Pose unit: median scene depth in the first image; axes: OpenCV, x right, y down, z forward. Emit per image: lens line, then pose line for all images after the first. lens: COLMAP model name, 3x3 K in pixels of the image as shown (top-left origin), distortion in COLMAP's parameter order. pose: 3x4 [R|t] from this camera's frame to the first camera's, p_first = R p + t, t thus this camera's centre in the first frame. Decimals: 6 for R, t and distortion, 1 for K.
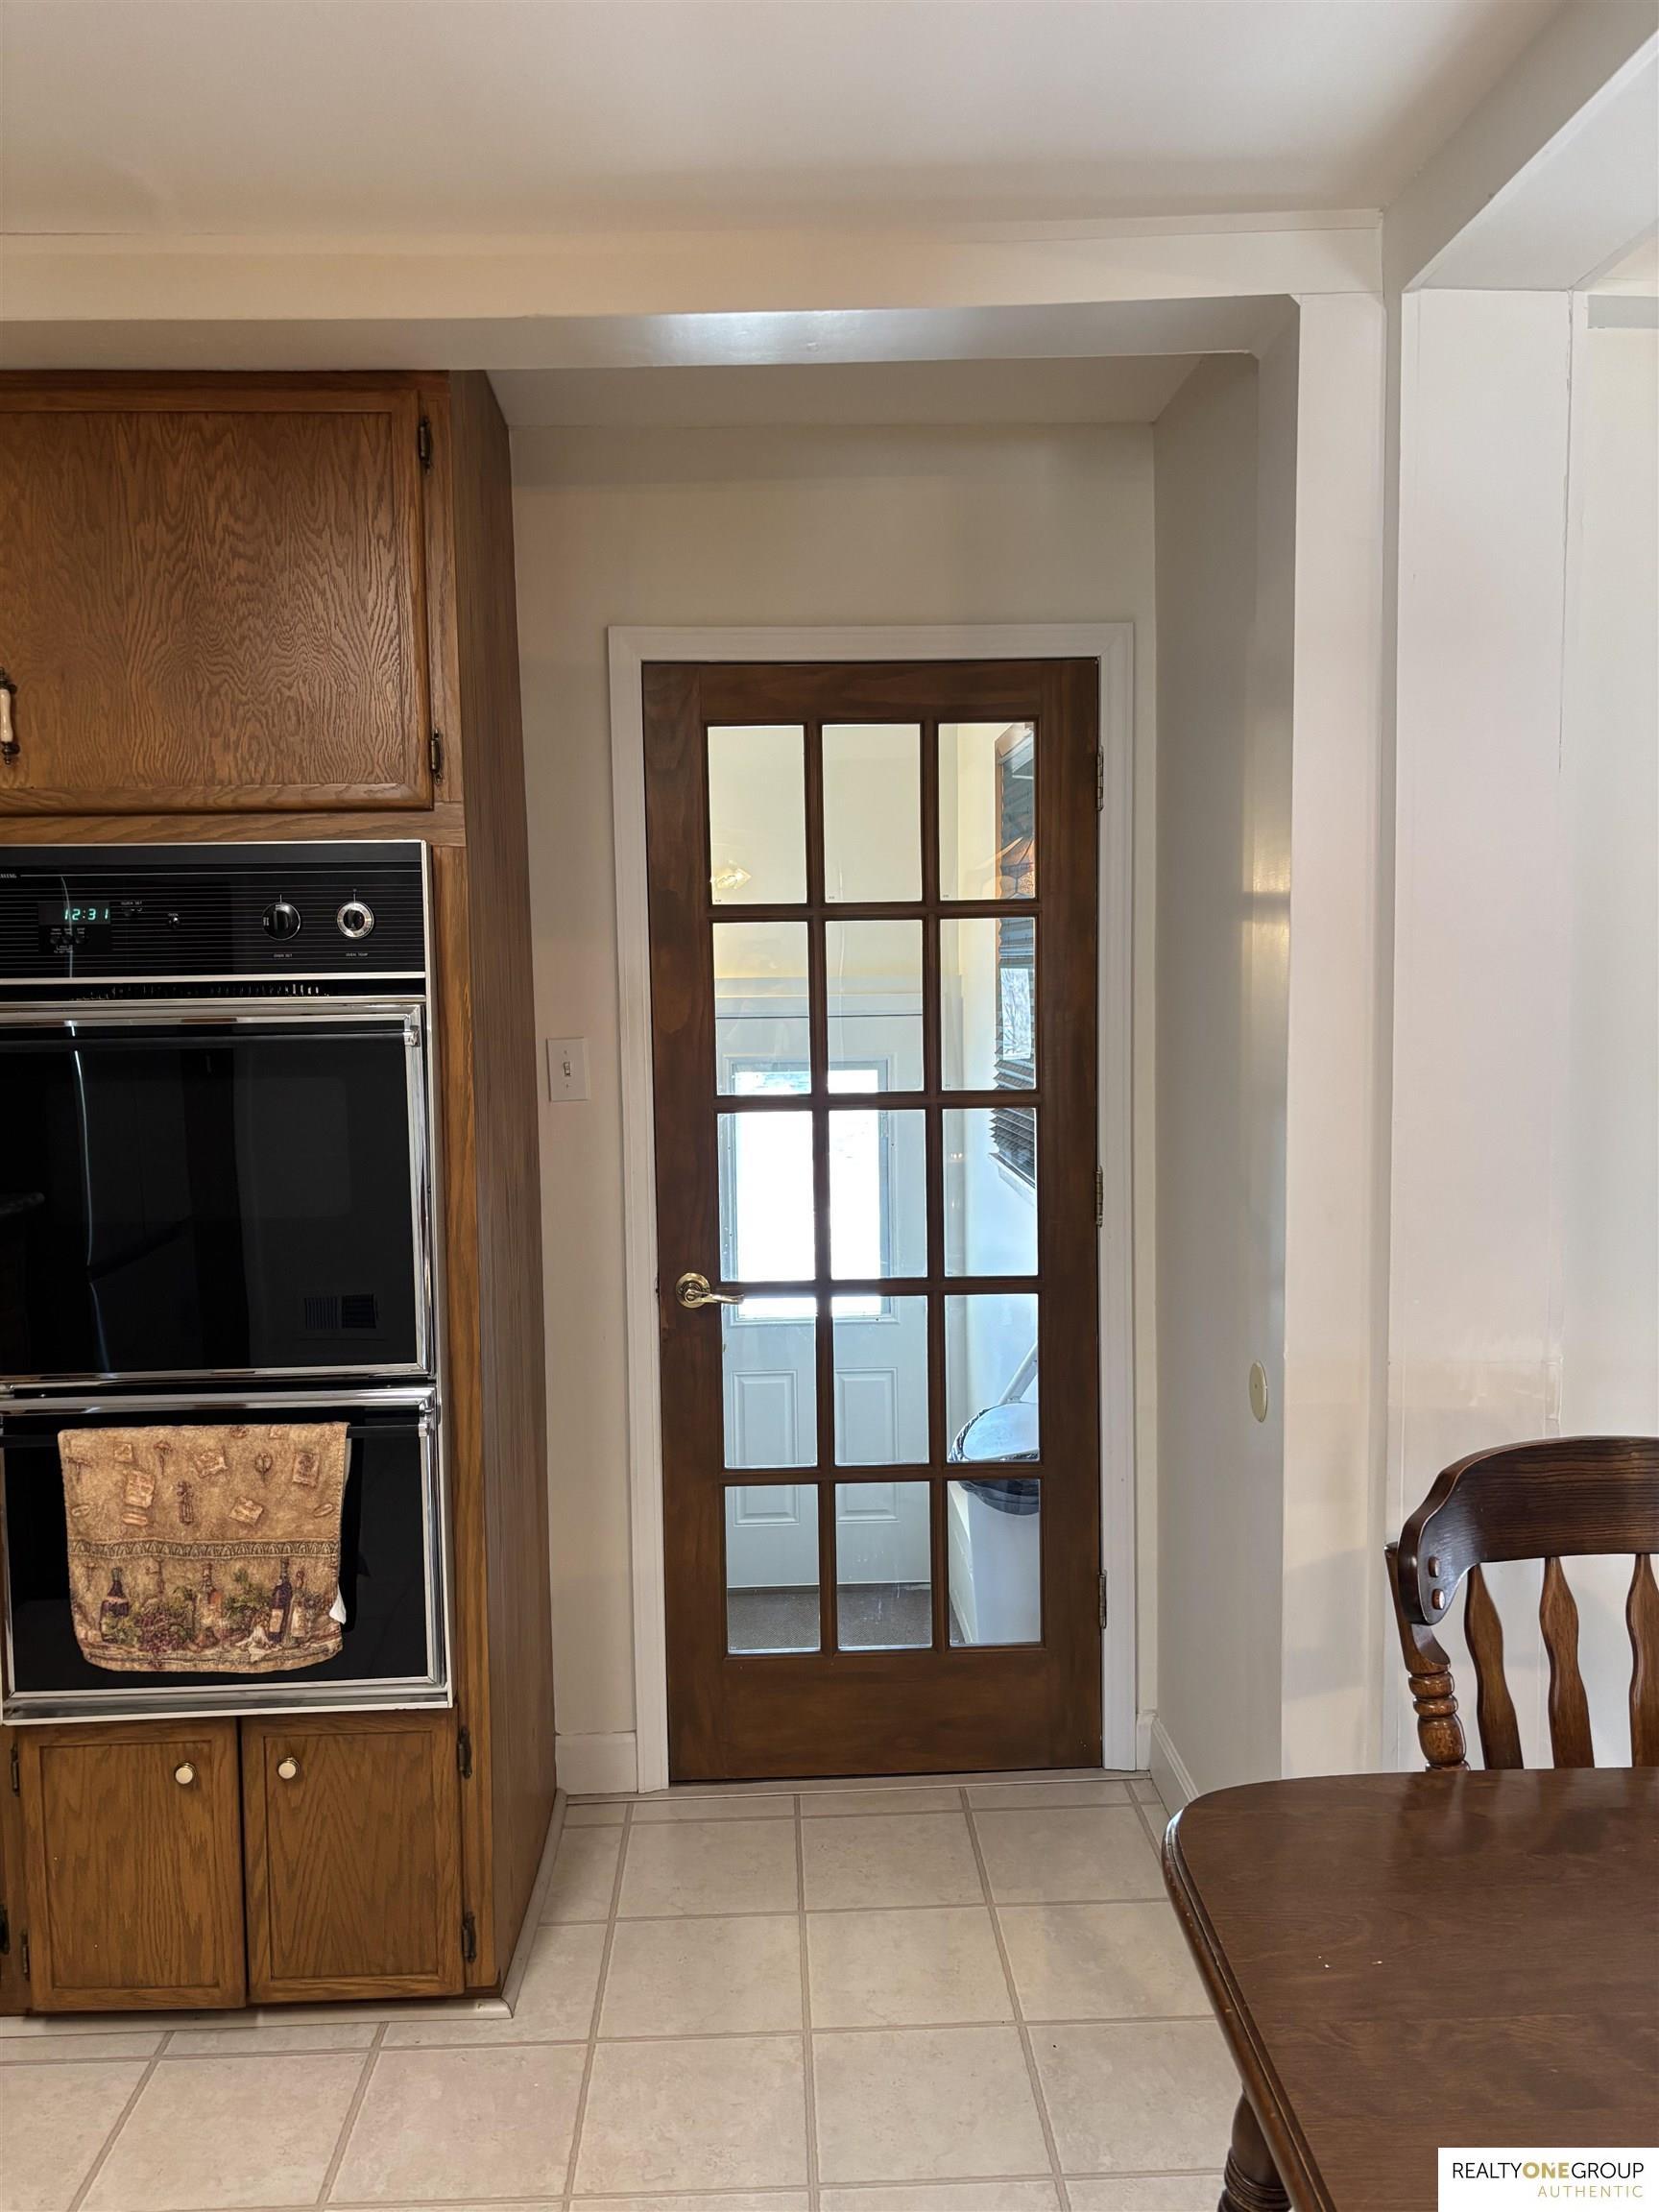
lens RADIAL K [[1695.9, 0, 804.2], [0, 1695.9, 1103.3], [0, 0, 1]] dist [0.017068, 0.000640]
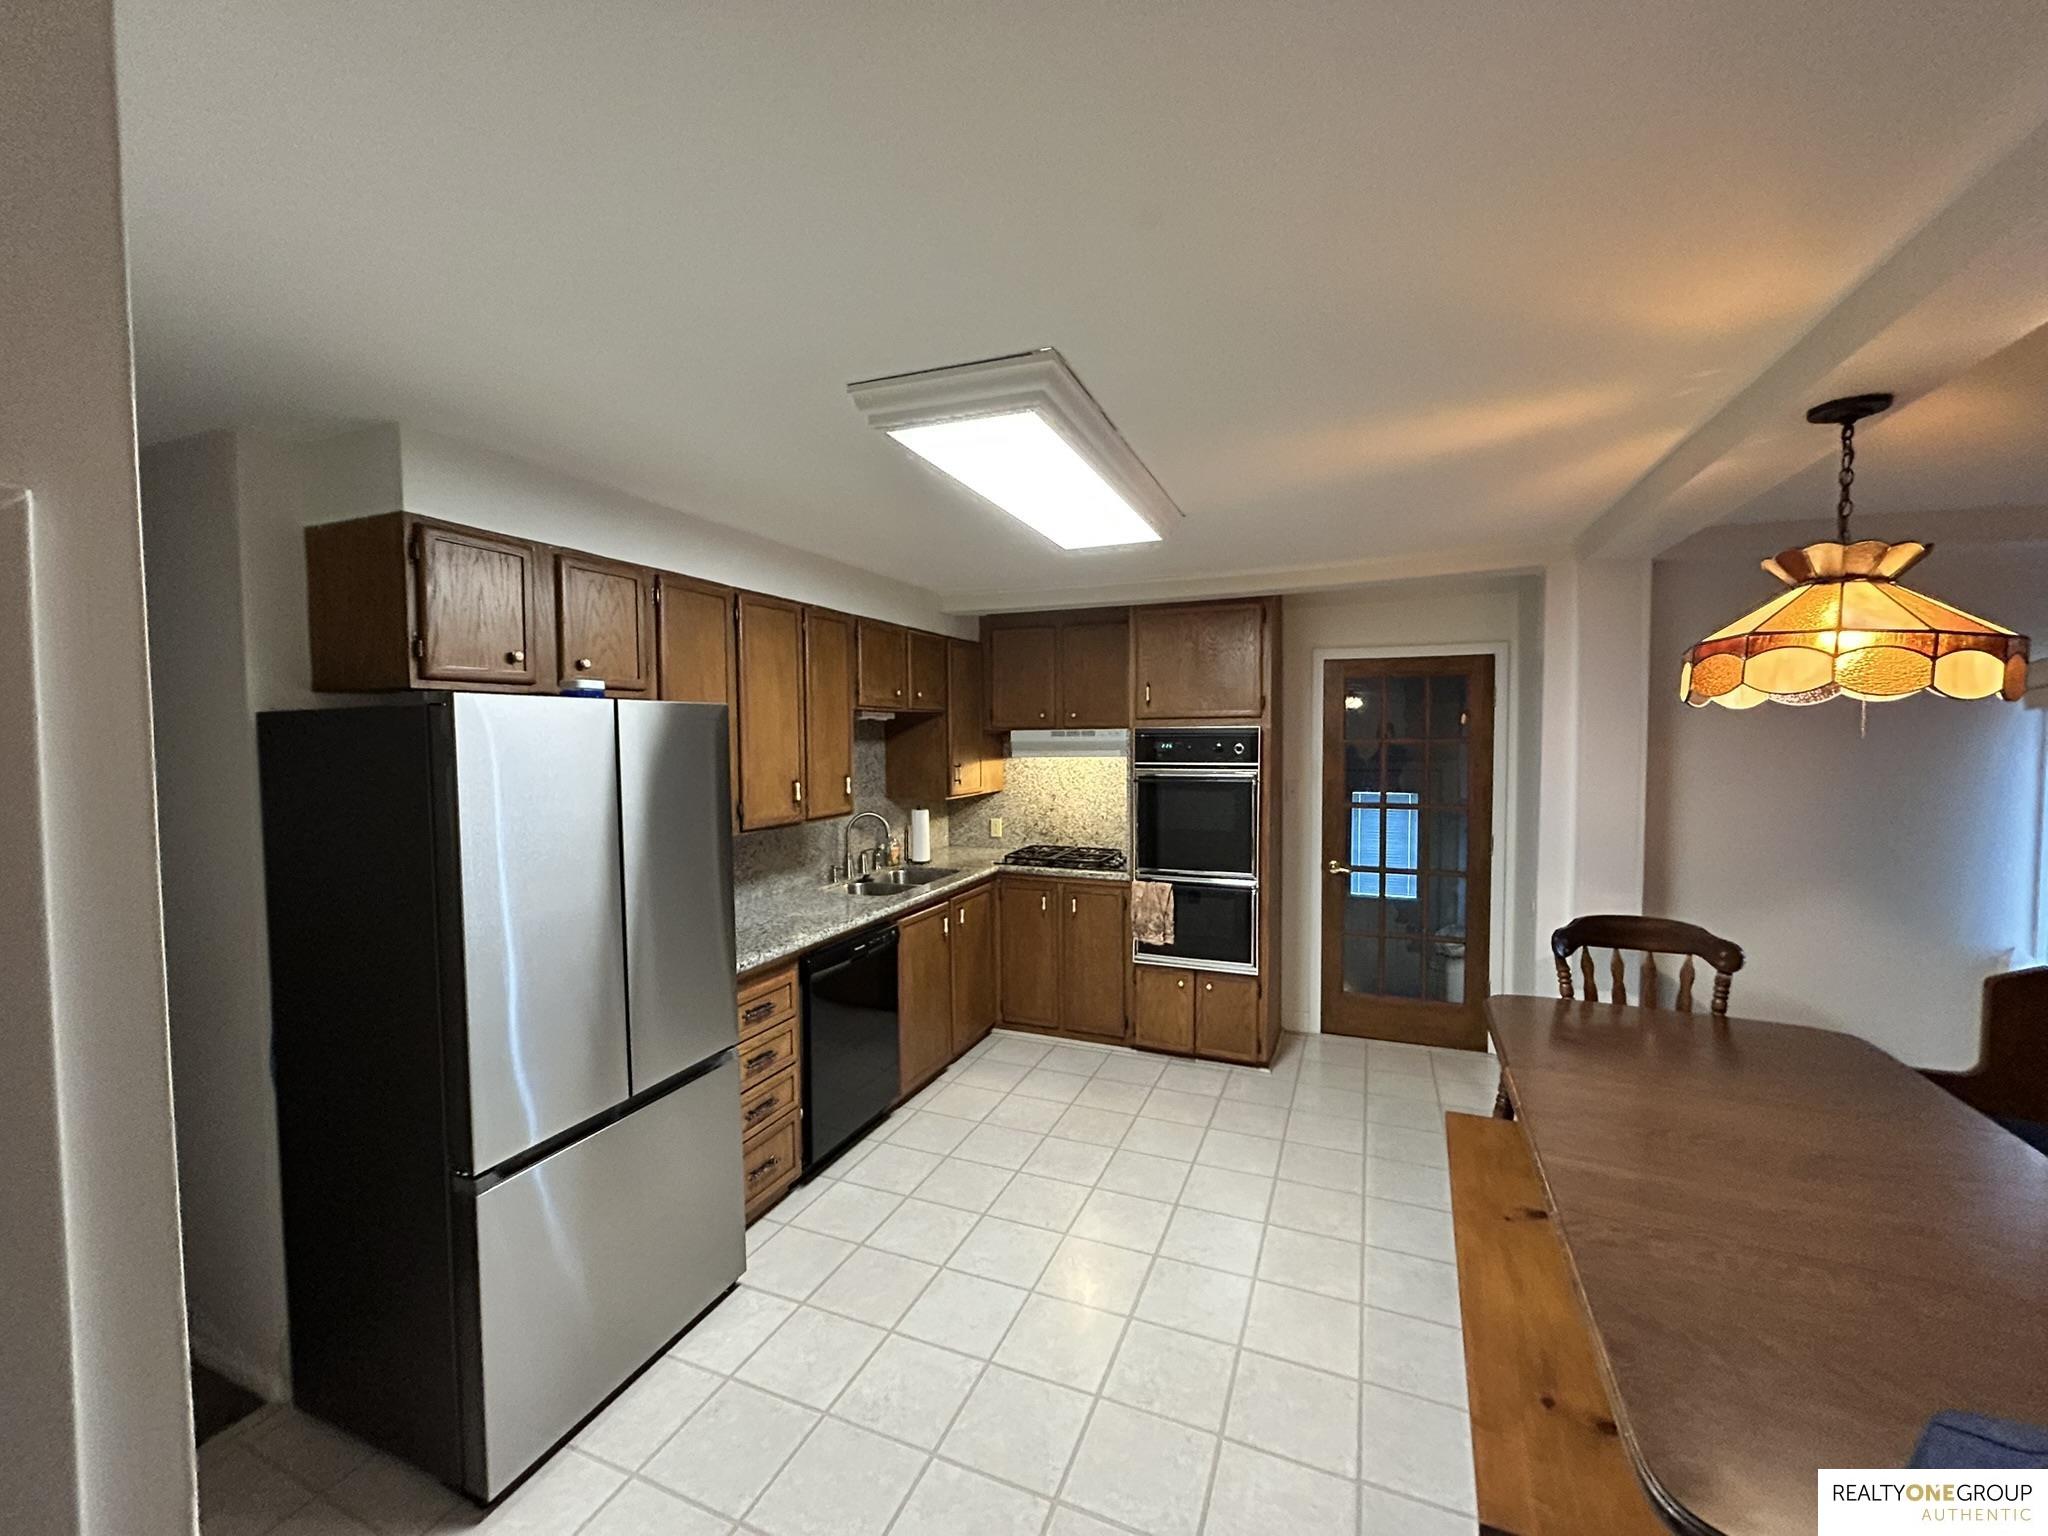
lens RADIAL K [[828.3, 0, 1024.0], [0, 828.3, 768.0], [0, 0, 1]] dist [0.003143, 0.000866]
pose [[0.910129, 0.029303, -0.413287, 0.046499], [-0.044419, 0.998648, -0.027012, 0.000833], [0.411936, 0.042943, 0.910200, -0.768321]]
